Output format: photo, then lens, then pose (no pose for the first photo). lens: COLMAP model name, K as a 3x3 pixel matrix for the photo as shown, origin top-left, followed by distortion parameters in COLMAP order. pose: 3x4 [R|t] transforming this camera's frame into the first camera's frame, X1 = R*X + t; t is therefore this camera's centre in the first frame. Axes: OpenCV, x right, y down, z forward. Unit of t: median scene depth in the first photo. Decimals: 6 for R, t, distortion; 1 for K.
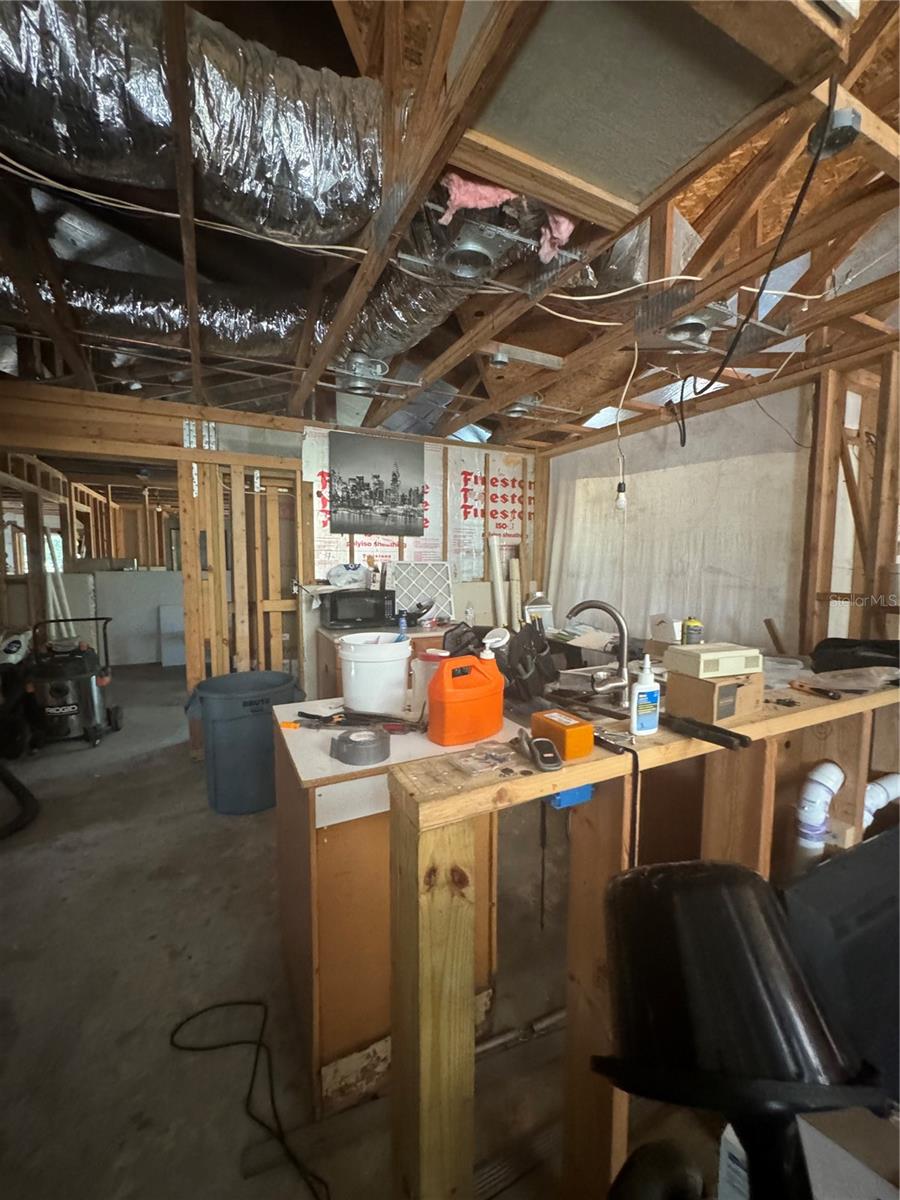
lens RADIAL K [[481.9, 0, 451.7], [0, 481.9, 600.3], [0, 0, 1]] dist [-0.007915, 0.001468]
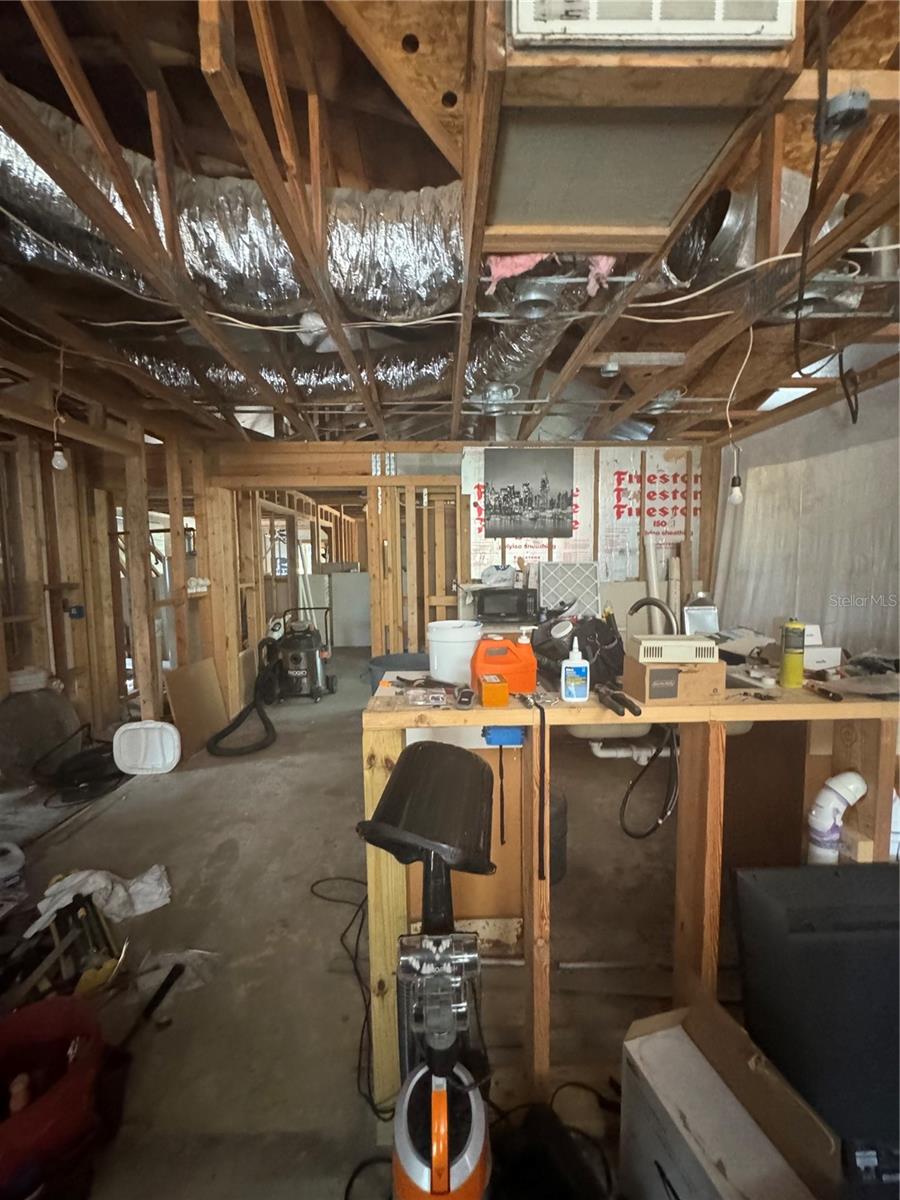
lens RADIAL K [[481.9, 0, 448.9], [0, 481.9, 600.0], [0, 0, 1]] dist [-0.007915, 0.001468]
pose [[0.904728, 0.019366, -0.425550, 0.181632], [-0.019855, 0.999797, 0.003287, 0.005660], [0.425527, 0.005476, 0.904929, -0.074457]]
